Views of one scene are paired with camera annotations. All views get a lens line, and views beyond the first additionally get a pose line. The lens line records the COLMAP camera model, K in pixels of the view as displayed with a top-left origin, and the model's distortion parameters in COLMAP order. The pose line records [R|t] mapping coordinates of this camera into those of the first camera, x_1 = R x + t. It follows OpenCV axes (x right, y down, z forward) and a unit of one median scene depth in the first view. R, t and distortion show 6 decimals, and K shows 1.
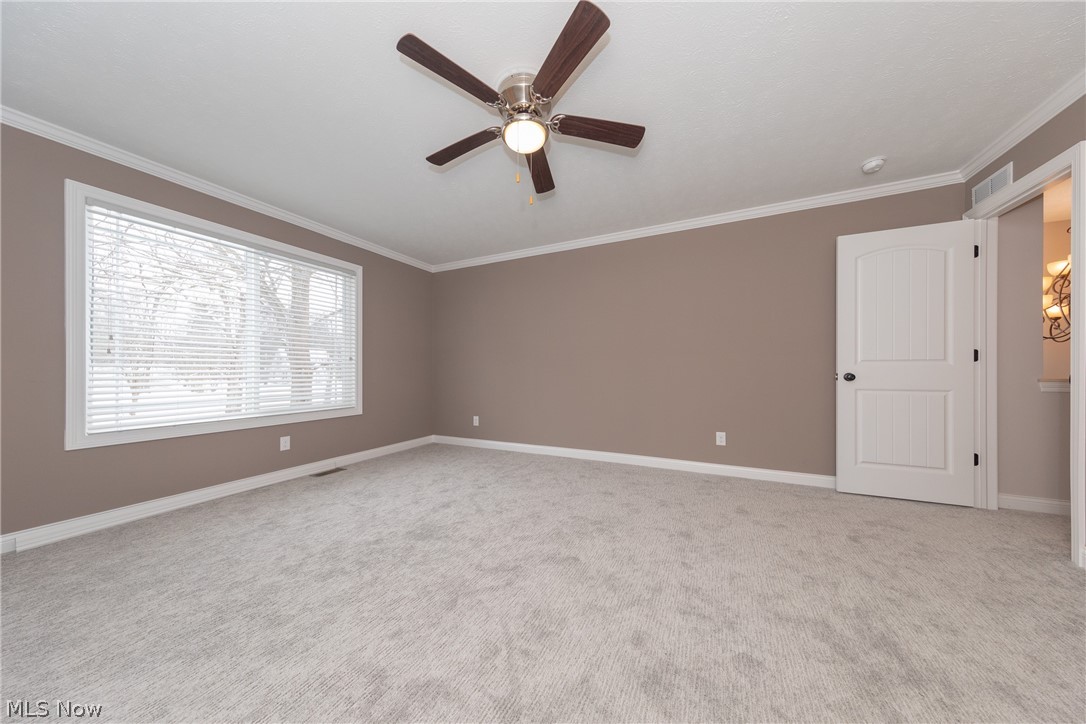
lens RADIAL K [[345.8, 0, 545.7], [0, 345.8, 367.0], [0, 0, 1]] dist [-0.000006, -0.000024]
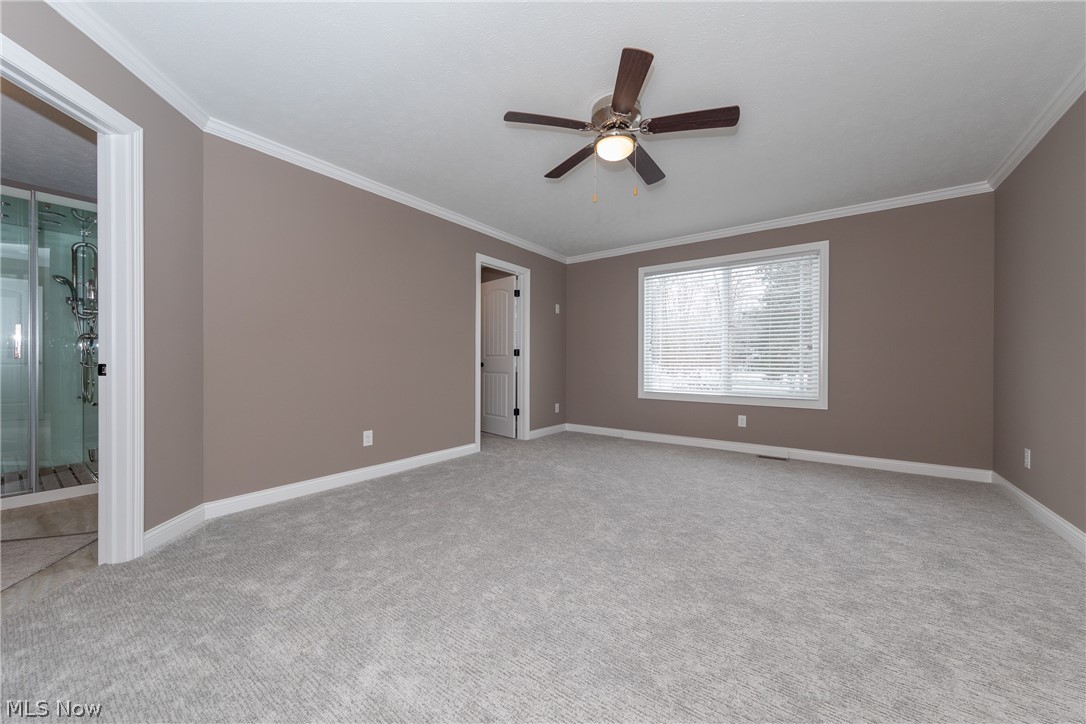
lens RADIAL K [[395.6, 0, 543.0], [0, 395.6, 362.0], [0, 0, 1]] dist [0.000060, 0.000056]
pose [[-0.183546, 0.001547, -0.983010, 0.655953], [0.008698, 0.999962, -0.000050, 0.010662], [0.982973, -0.008559, -0.183553, 0.536634]]
